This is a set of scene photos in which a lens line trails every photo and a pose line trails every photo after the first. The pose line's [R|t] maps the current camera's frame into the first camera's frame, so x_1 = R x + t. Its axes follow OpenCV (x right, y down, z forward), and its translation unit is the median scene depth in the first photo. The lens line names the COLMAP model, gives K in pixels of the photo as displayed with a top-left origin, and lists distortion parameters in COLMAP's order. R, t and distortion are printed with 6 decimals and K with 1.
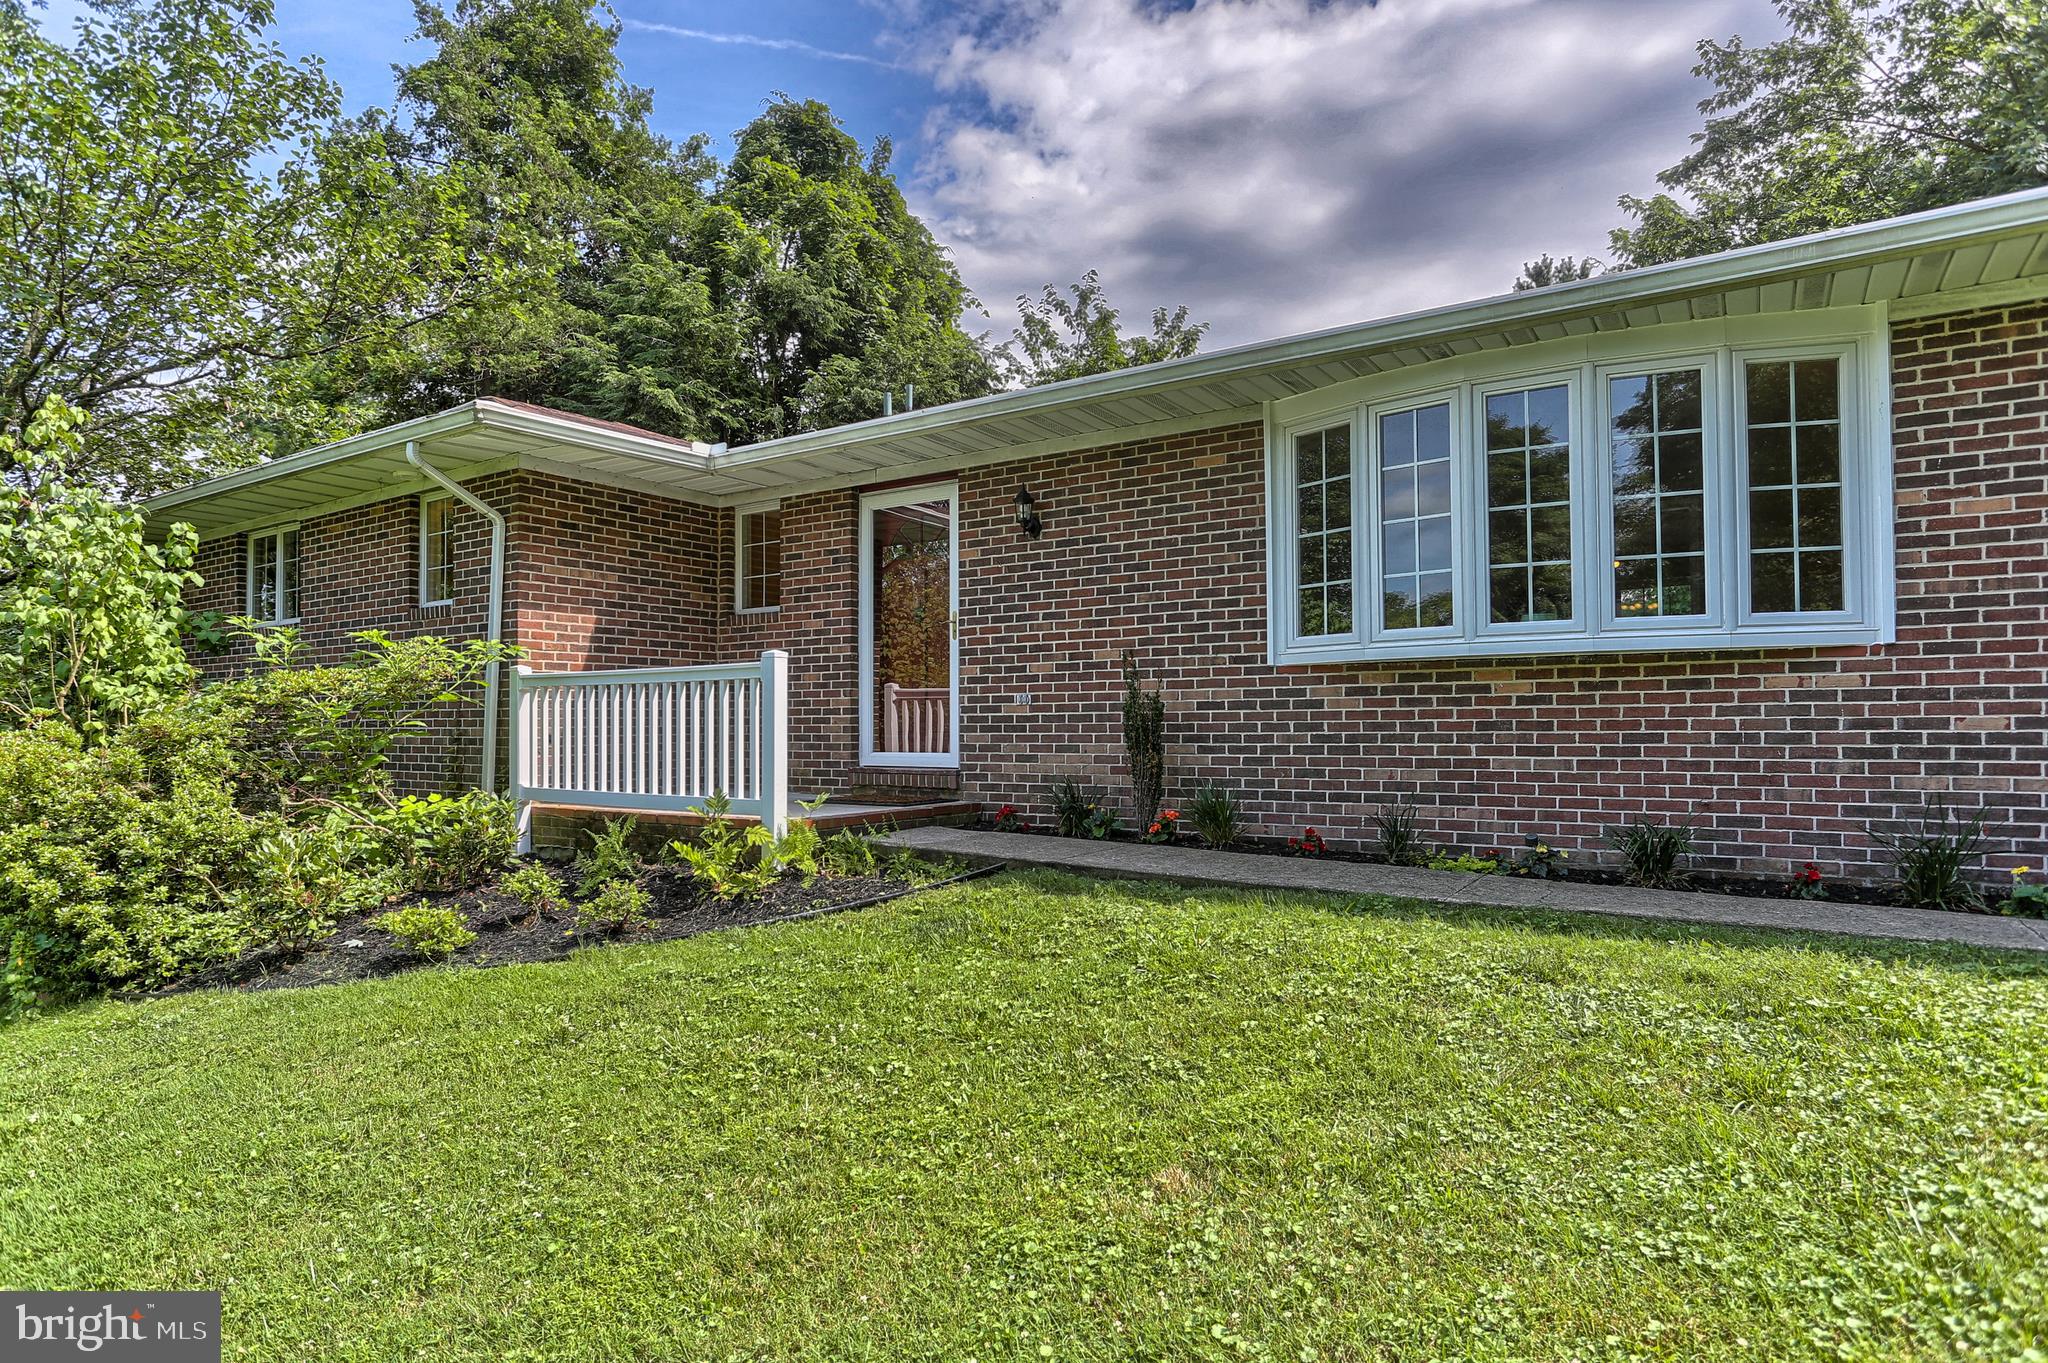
lens RADIAL K [[1128.0, 0, 1034.9], [0, 1128.0, 687.7], [0, 0, 1]] dist [-0.002804, -0.000548]
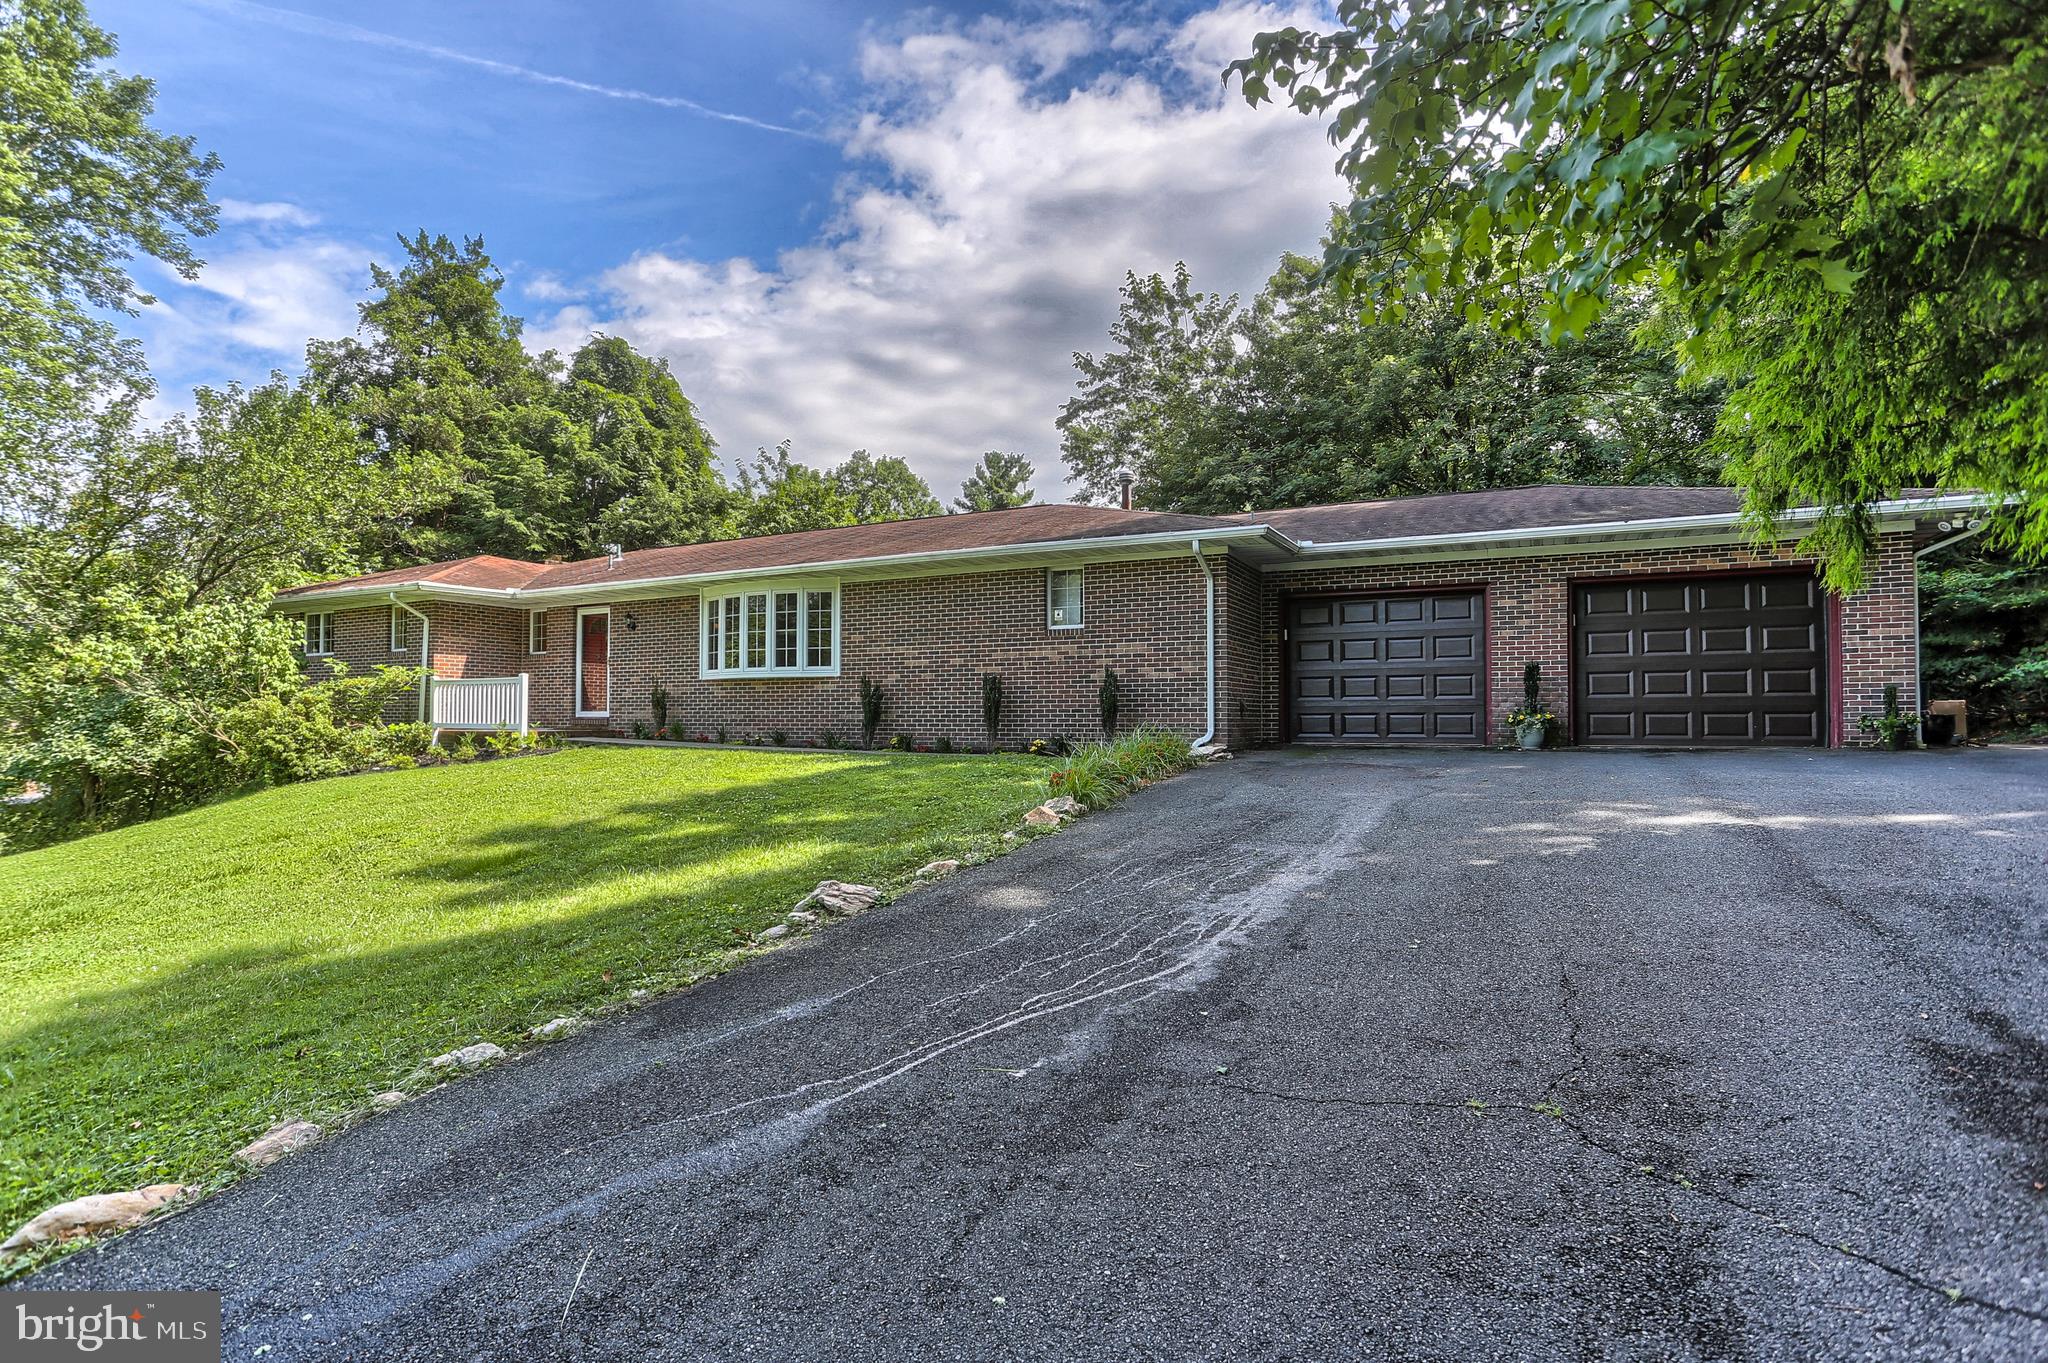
lens RADIAL K [[984.1, 0, 1013.2], [0, 984.1, 677.8], [0, 0, 1]] dist [-0.027951, 0.013070]
pose [[0.996470, 0.007399, 0.083626, 0.751538], [-0.007377, 0.999973, -0.000572, -0.026864], [-0.083628, -0.000047, 0.996497, -1.489560]]
